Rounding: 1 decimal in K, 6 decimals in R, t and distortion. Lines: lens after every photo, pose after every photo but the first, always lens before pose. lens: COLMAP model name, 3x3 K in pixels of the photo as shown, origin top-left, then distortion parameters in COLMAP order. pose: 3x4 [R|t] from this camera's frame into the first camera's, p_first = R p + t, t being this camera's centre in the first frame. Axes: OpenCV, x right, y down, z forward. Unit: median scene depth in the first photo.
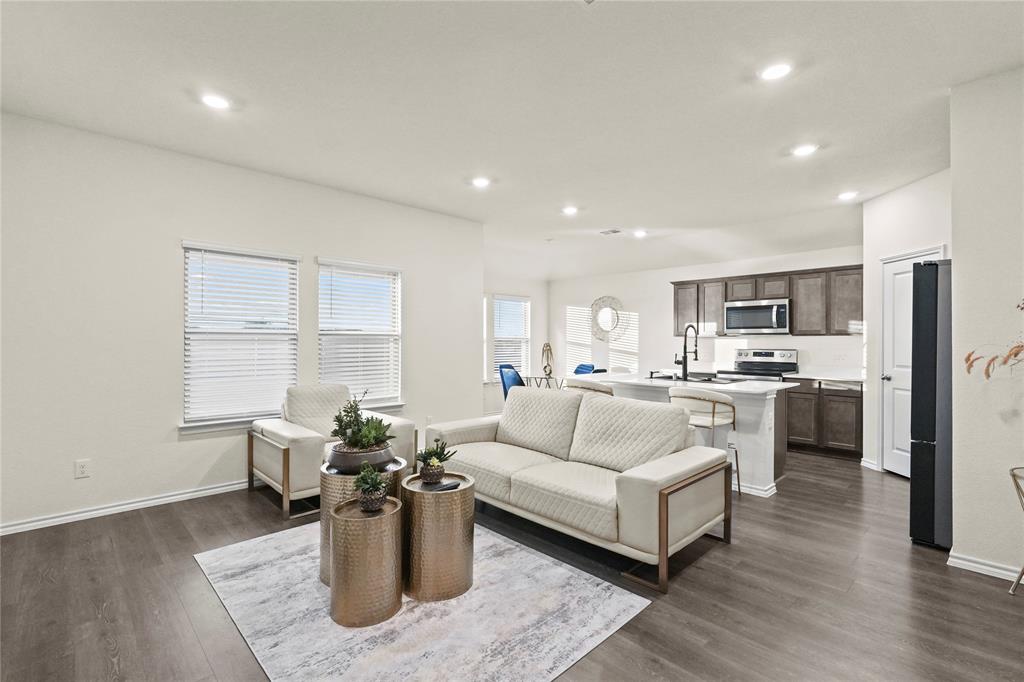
lens RADIAL K [[470.5, 0, 509.1], [0, 470.5, 339.6], [0, 0, 1]] dist [0.002498, -0.000347]
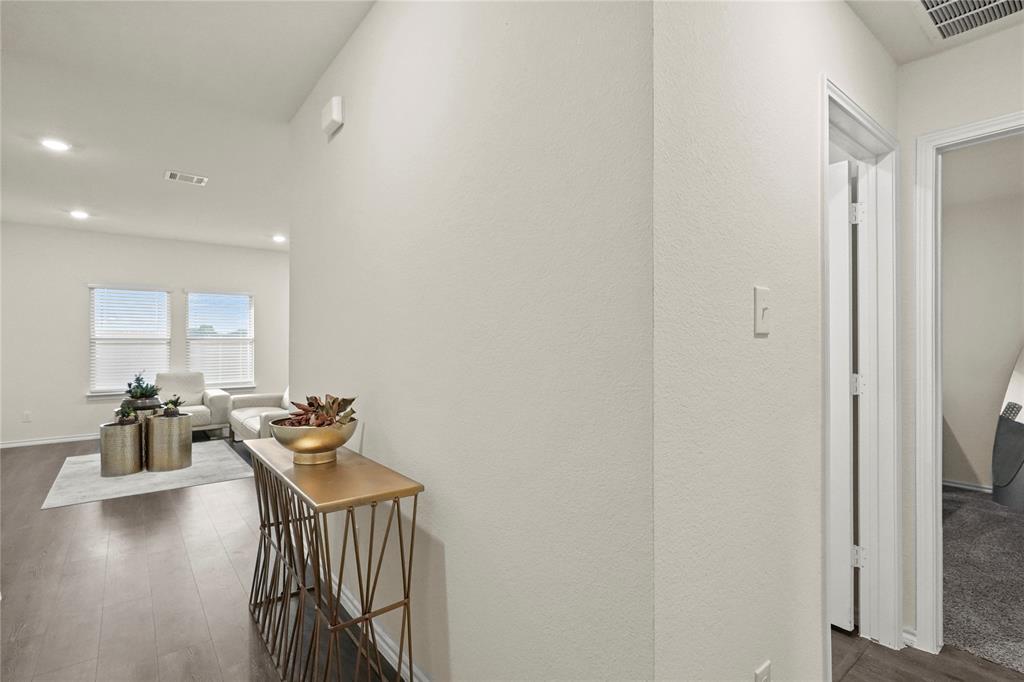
lens RADIAL K [[470.5, 0, 461.3], [0, 470.5, 344.3], [0, 0, 1]] dist [0.002498, -0.000347]
pose [[0.990570, -0.010304, -0.136618, 3.644444], [0.011380, 0.999910, 0.007091, 0.033963], [0.136532, -0.008579, 0.990598, -2.038872]]
